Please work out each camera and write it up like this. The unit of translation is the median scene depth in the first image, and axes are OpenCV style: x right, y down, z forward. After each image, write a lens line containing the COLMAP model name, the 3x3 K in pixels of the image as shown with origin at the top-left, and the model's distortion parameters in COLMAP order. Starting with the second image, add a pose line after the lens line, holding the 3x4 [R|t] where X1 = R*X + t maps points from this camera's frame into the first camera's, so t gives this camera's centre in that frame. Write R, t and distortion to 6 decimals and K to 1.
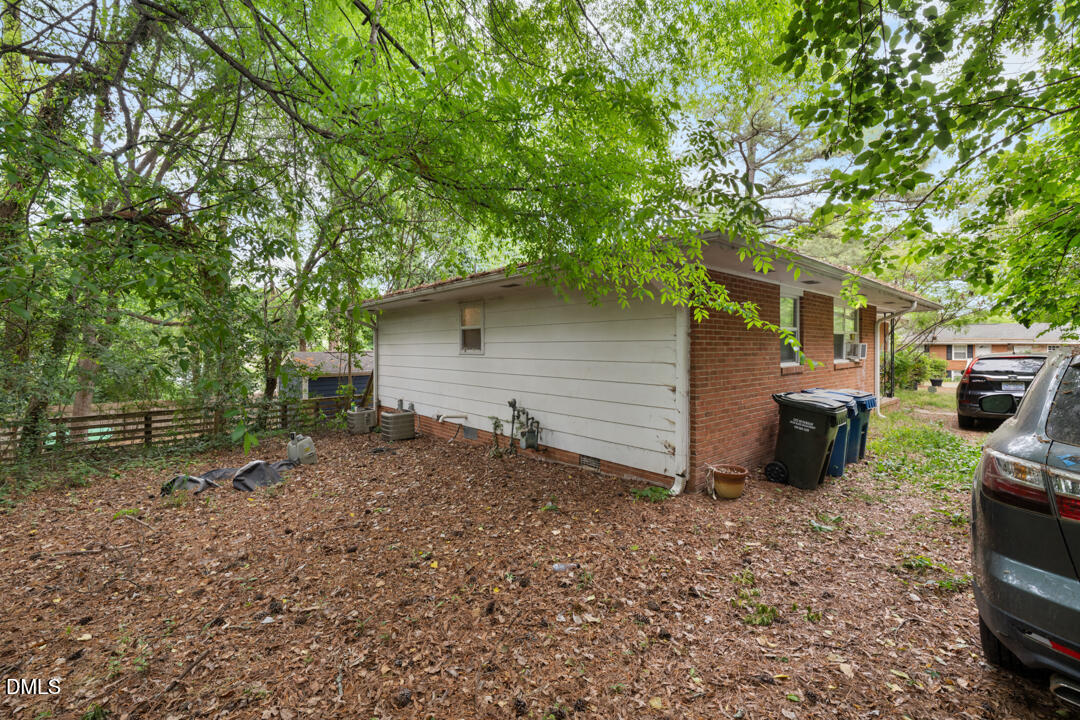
lens RADIAL K [[453.6, 0, 539.9], [0, 453.6, 353.5], [0, 0, 1]] dist [-0.000998, 0.000100]
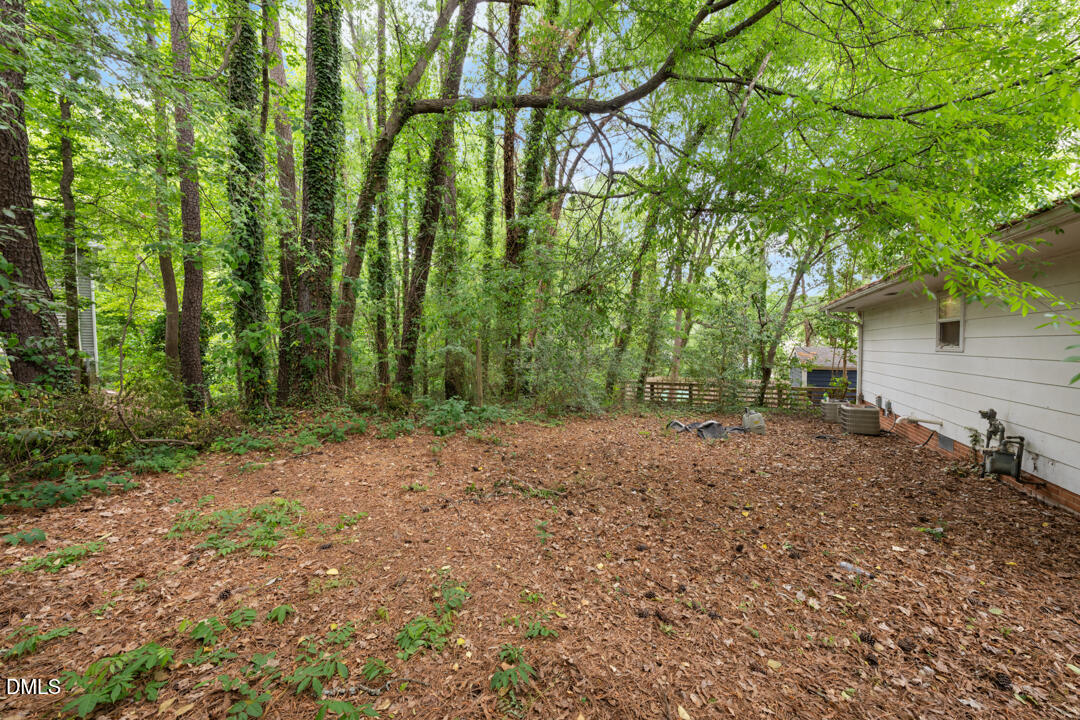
lens RADIAL K [[372.4, 0, 539.7], [0, 372.4, 357.2], [0, 0, 1]] dist [0.000624, 0.000116]
pose [[0.360156, 0.033319, -0.932297, 0.360267], [-0.009898, 0.999442, 0.031896, -0.002266], [0.932840, -0.002260, 0.360284, 0.055324]]
